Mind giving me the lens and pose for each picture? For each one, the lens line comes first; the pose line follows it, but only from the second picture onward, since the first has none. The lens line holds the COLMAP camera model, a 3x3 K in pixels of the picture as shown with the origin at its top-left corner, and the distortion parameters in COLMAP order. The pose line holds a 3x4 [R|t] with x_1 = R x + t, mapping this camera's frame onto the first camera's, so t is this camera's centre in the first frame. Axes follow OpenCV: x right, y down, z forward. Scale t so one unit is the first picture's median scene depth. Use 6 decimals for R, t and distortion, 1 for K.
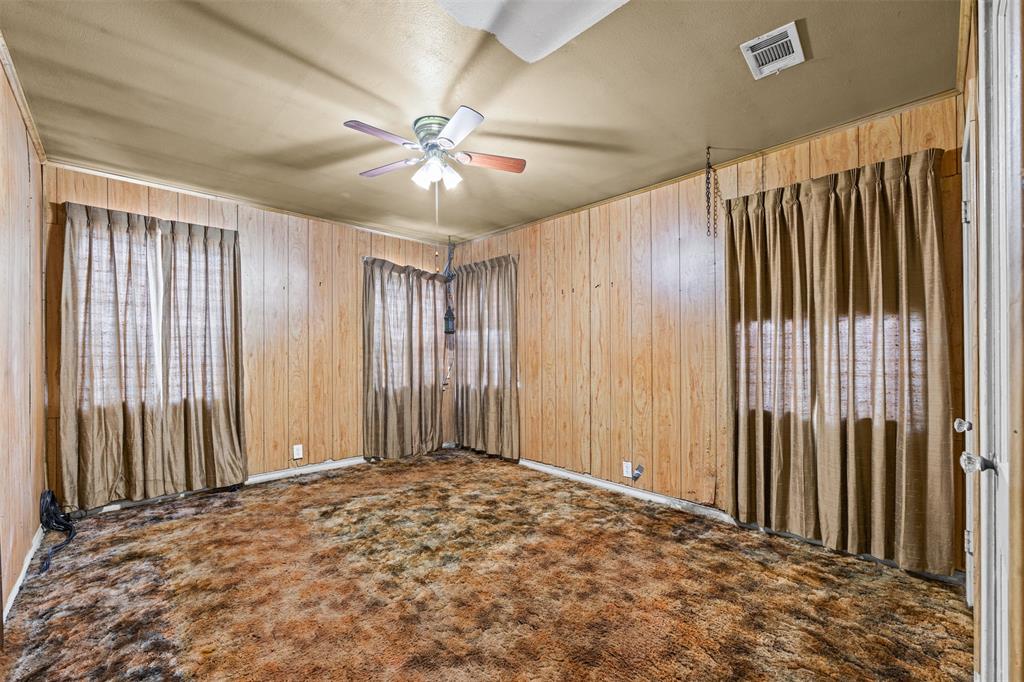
lens RADIAL K [[418.6, 0, 509.6], [0, 418.6, 345.3], [0, 0, 1]] dist [-0.000741, 0.000784]
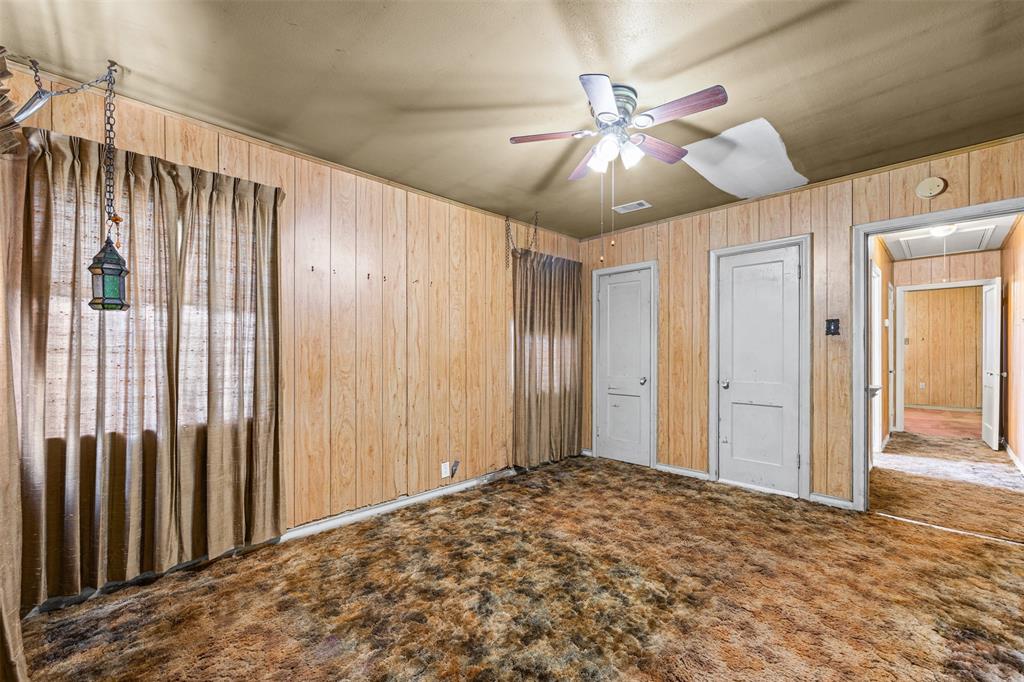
lens RADIAL K [[418.6, 0, 509.6], [0, 418.6, 345.3], [0, 0, 1]] dist [-0.000741, 0.000784]
pose [[-0.017774, 0.020795, 0.999626, -0.742657], [-0.010301, 0.999727, -0.020981, 0.014283], [-0.999789, -0.010670, -0.017555, 0.866185]]
